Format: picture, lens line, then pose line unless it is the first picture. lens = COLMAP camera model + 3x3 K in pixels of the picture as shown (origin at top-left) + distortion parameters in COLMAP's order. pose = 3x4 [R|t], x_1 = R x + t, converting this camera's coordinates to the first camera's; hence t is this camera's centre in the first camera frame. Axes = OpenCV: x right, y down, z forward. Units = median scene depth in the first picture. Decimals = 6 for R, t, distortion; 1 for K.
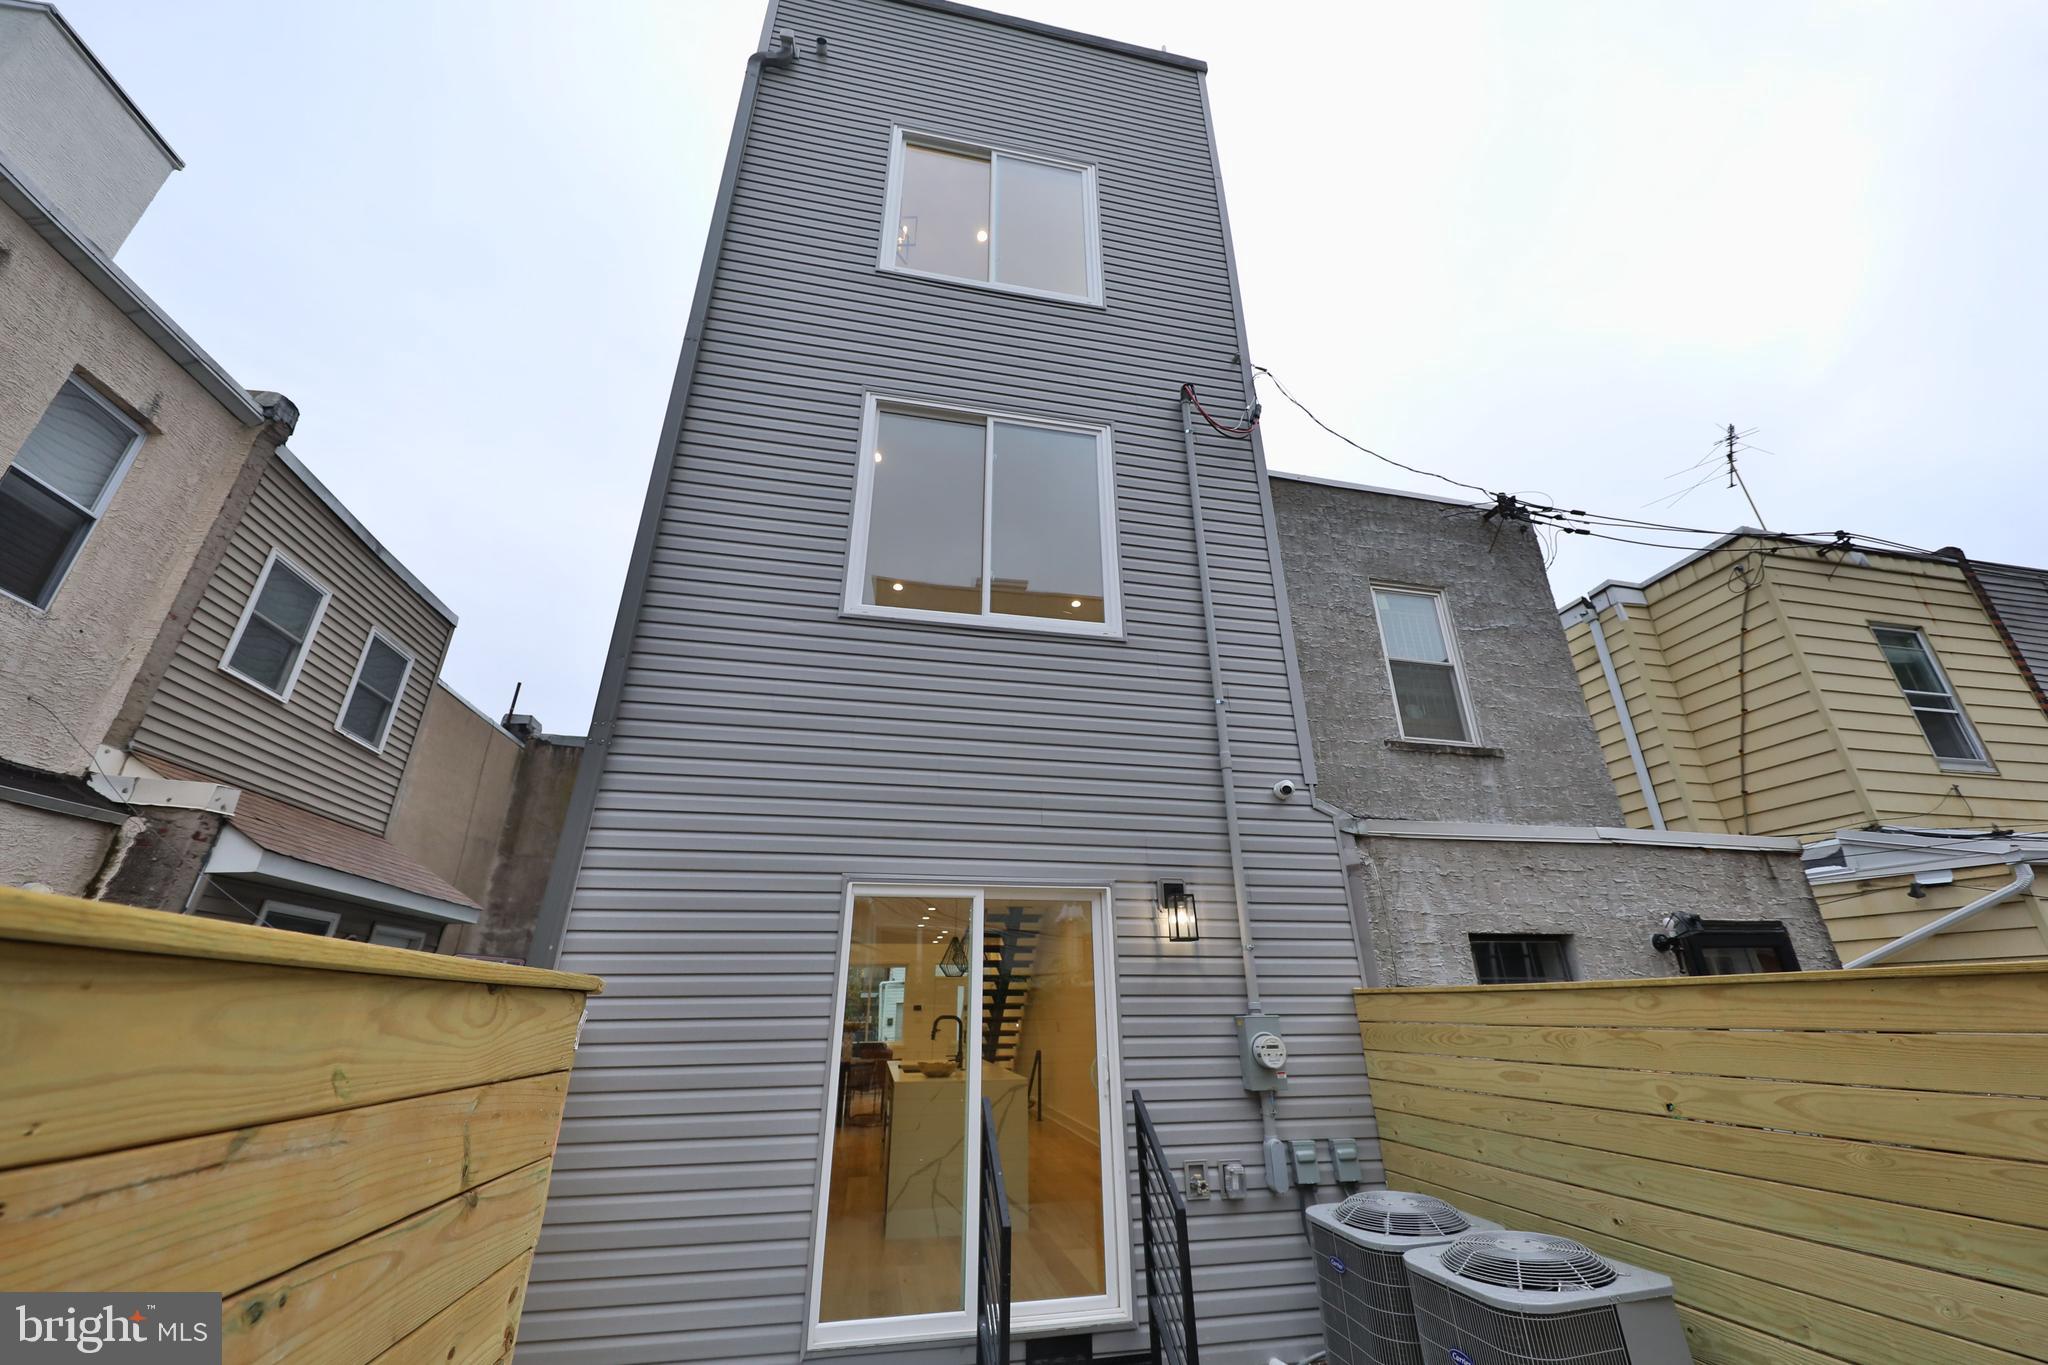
lens RADIAL K [[770.1, 0, 1026.3], [0, 770.1, 648.0], [0, 0, 1]] dist [0.011219, -0.006007]
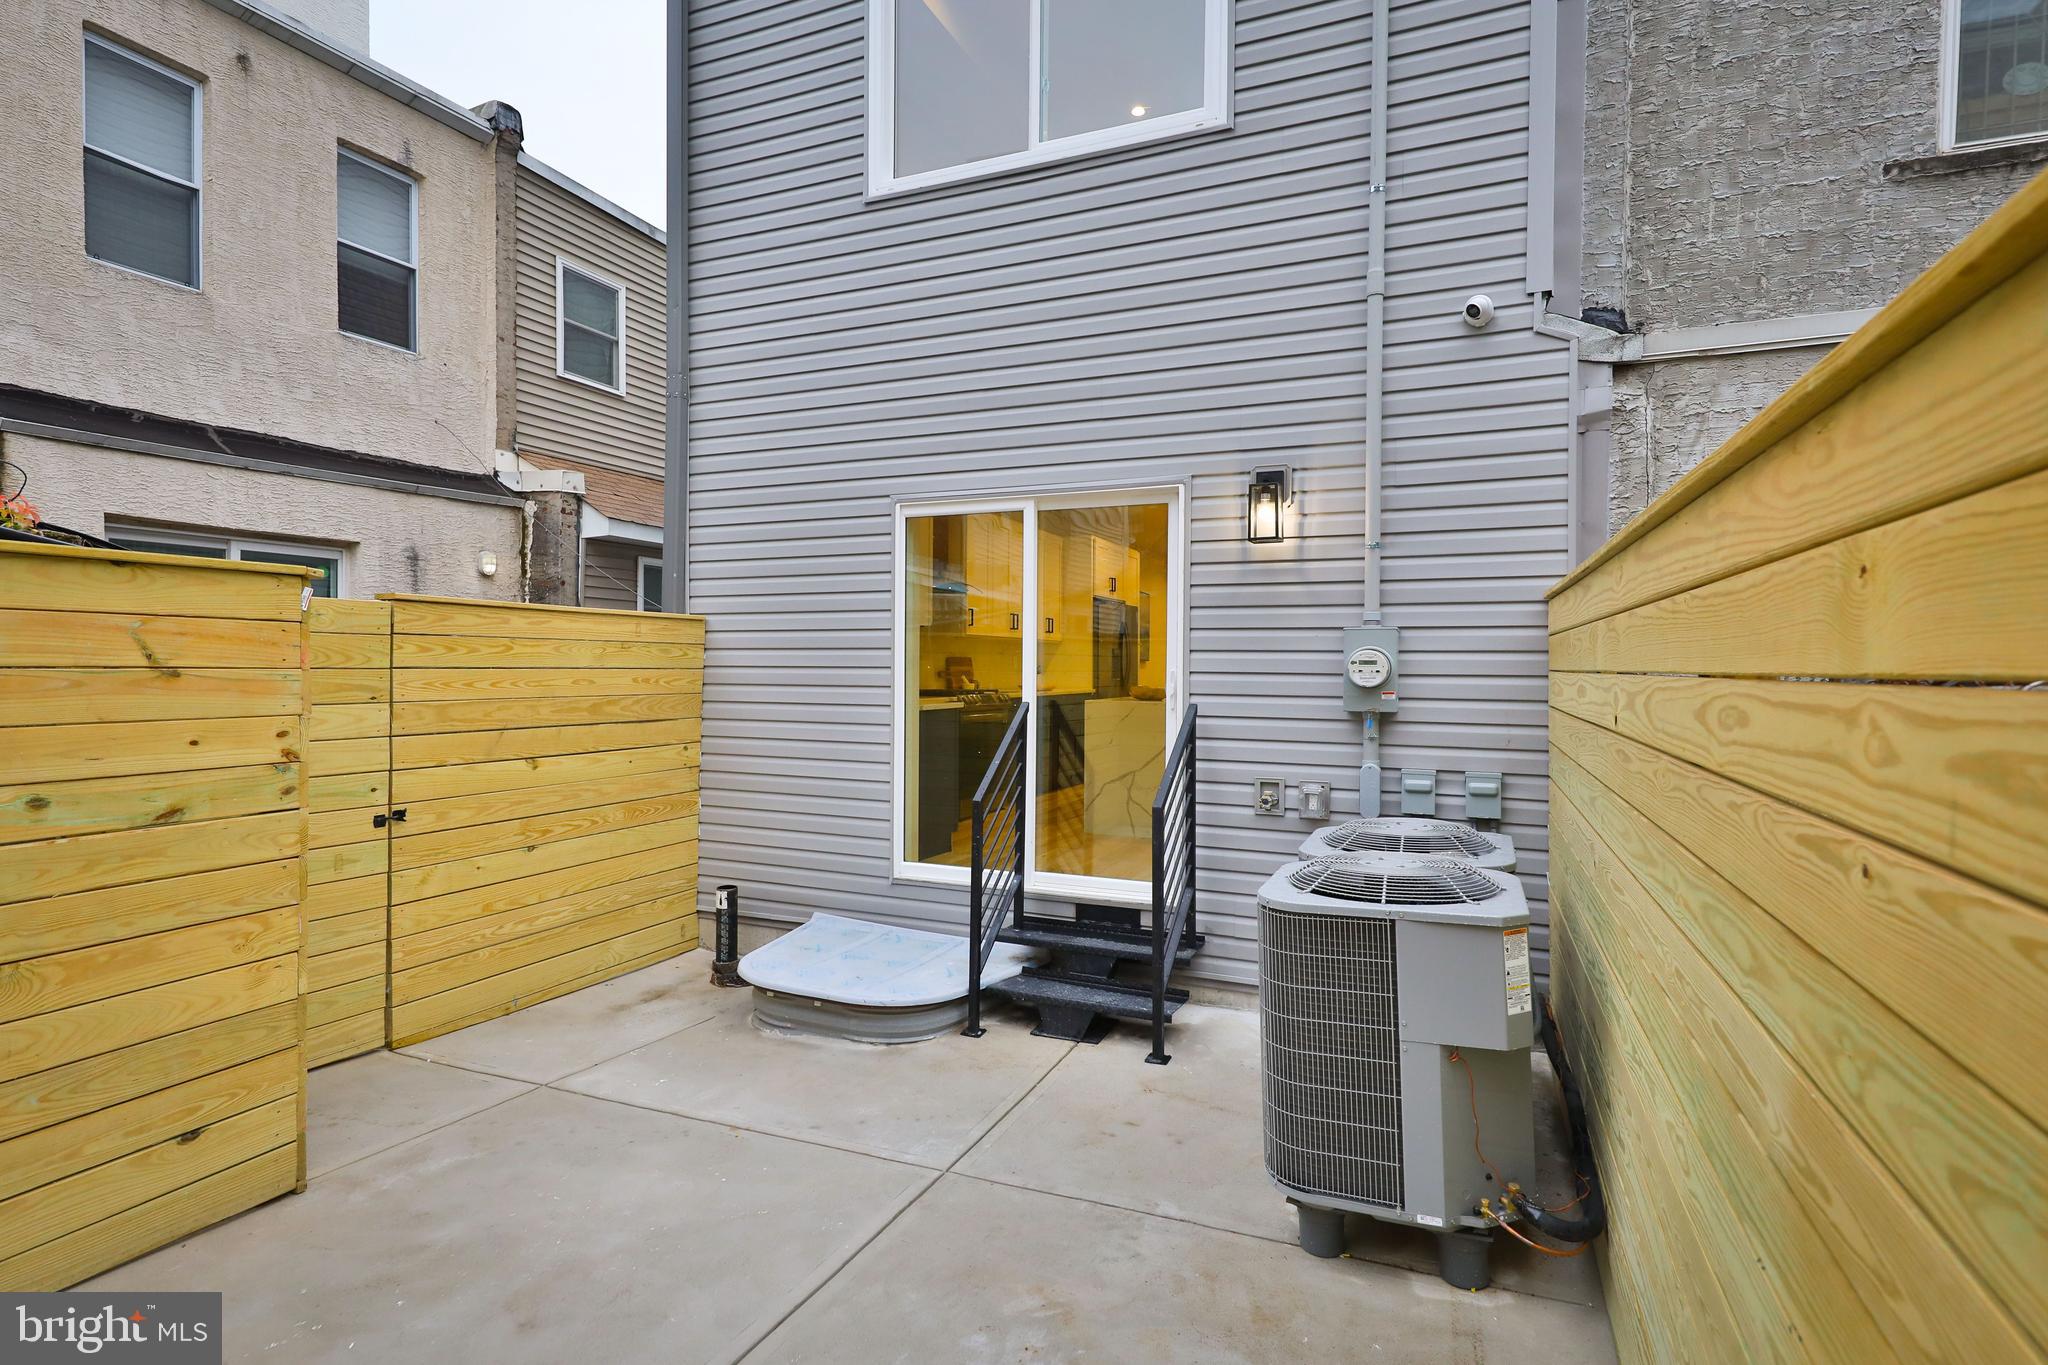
lens RADIAL K [[977.7, 0, 1023.4], [0, 977.7, 662.2], [0, 0, 1]] dist [0.019613, -0.009913]
pose [[0.823007, 0.009710, -0.567948, 0.482926], [0.231984, 0.906923, 0.351672, 0.072093], [0.518500, -0.421184, 0.744152, 0.070098]]
